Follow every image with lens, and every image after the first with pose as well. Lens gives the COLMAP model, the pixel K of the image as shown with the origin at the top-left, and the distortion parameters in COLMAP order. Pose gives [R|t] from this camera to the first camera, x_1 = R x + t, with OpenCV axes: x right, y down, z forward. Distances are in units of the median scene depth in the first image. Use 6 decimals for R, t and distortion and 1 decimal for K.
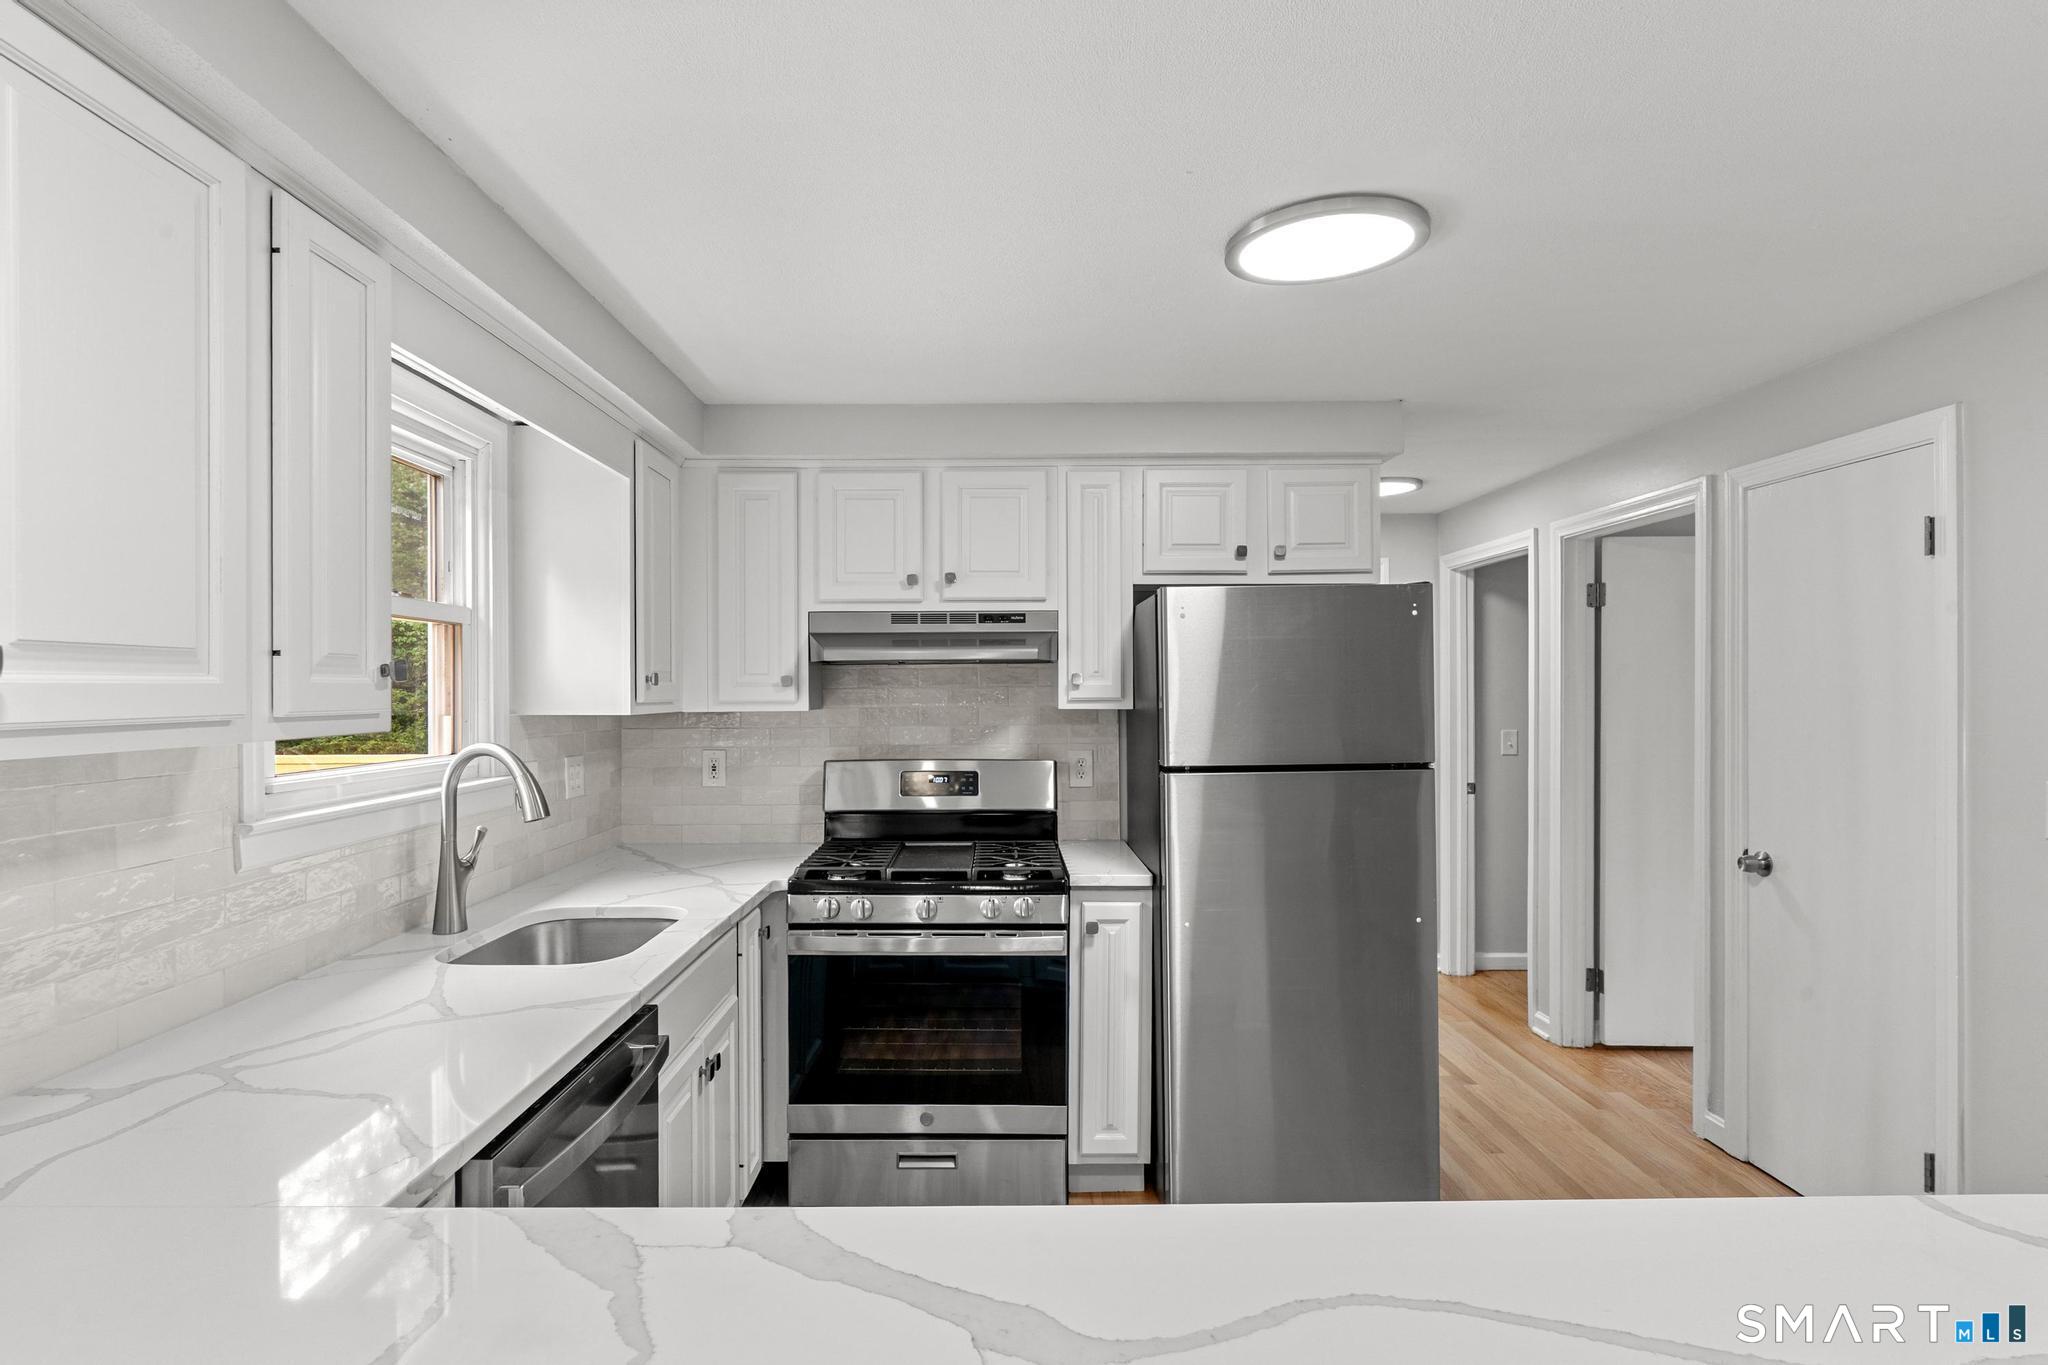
lens RADIAL K [[1032.3, 0, 1003.3], [0, 1032.3, 696.1], [0, 0, 1]] dist [-0.008326, 0.003979]
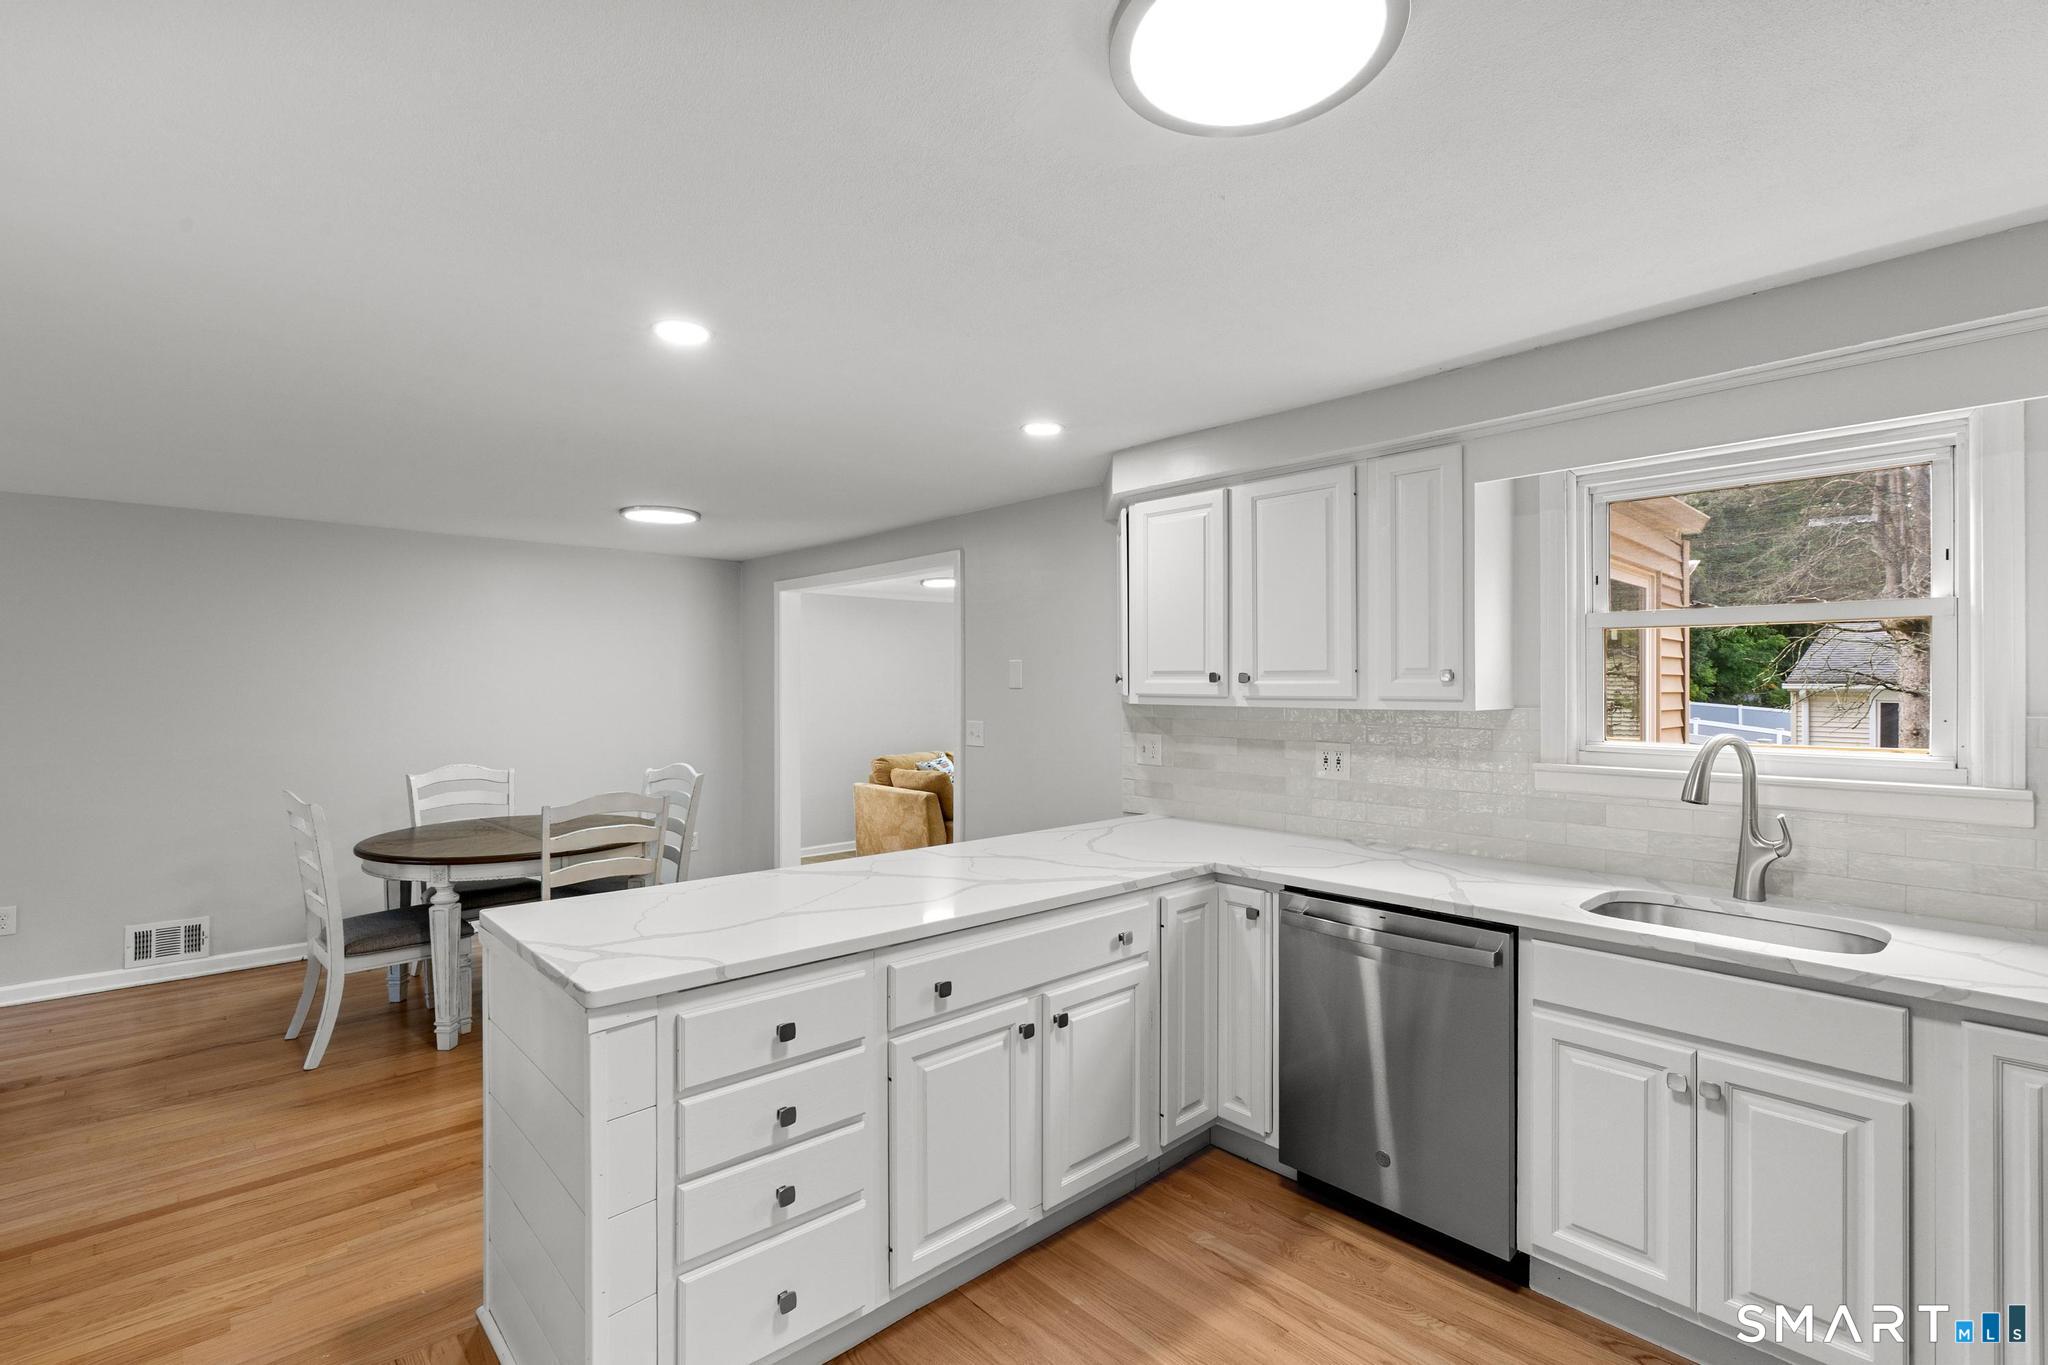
lens RADIAL K [[929.6, 0, 1003.4], [0, 929.6, 682.3], [0, 0, 1]] dist [-0.009062, 0.003383]
pose [[-0.751168, 0.001996, -0.660108, 0.530162], [-0.001802, 0.999986, 0.005073, -0.010085], [0.660108, 0.005000, -0.751154, 0.855650]]
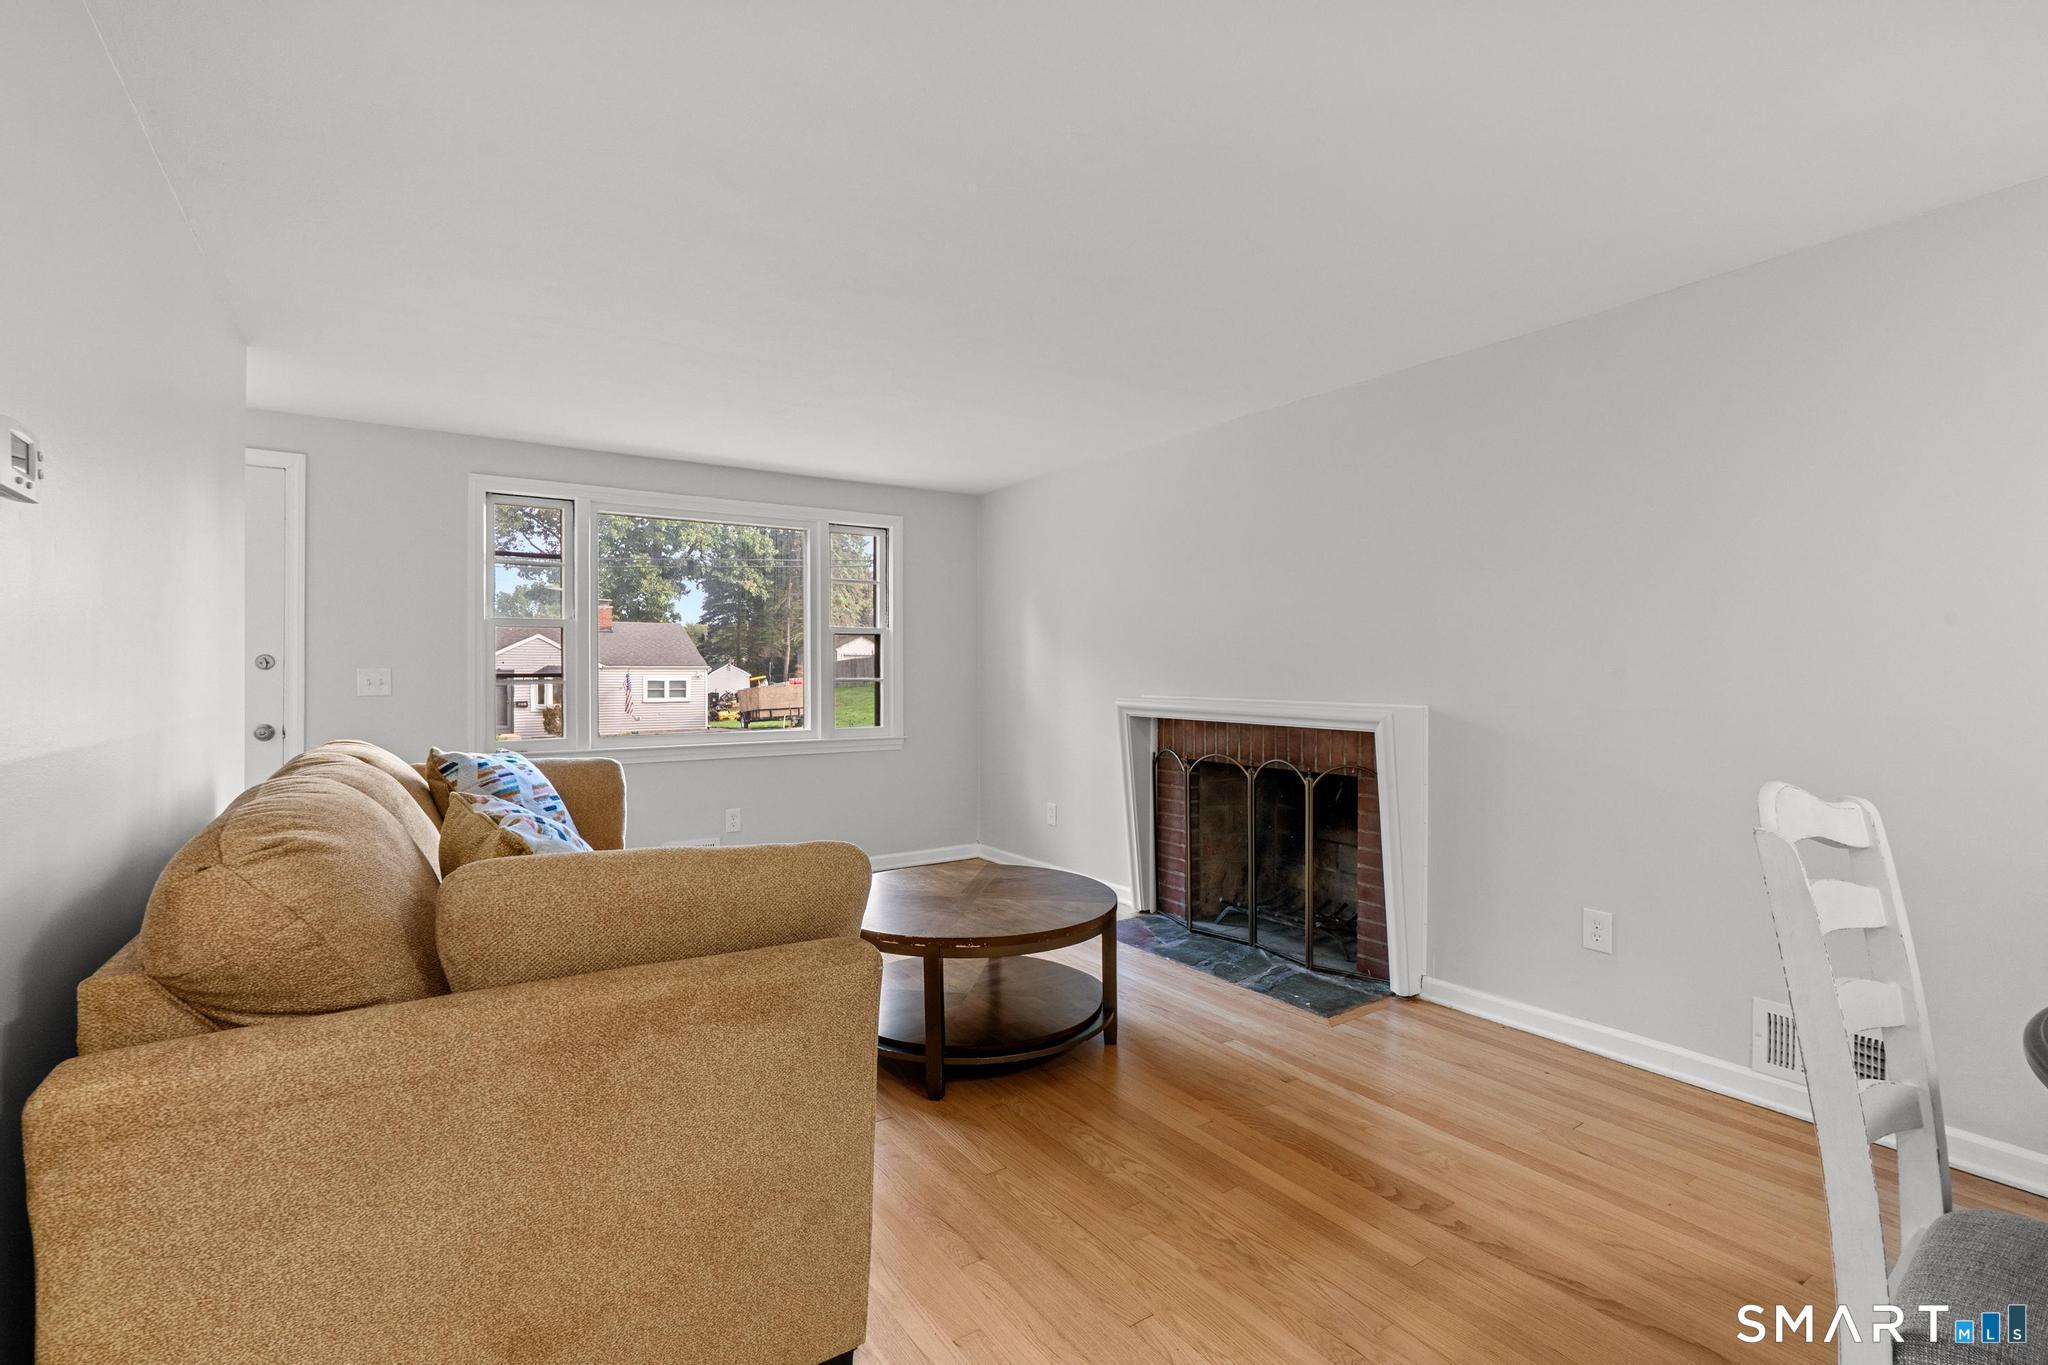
lens RADIAL K [[929.6, 0, 1005.5], [0, 929.6, 668.4], [0, 0, 1]] dist [-0.009062, 0.003383]
pose [[-0.543667, 0.012060, 0.839215, 0.279917], [0.011129, 0.999912, -0.007159, 0.077888], [-0.839228, 0.005447, -0.543753, -0.069576]]
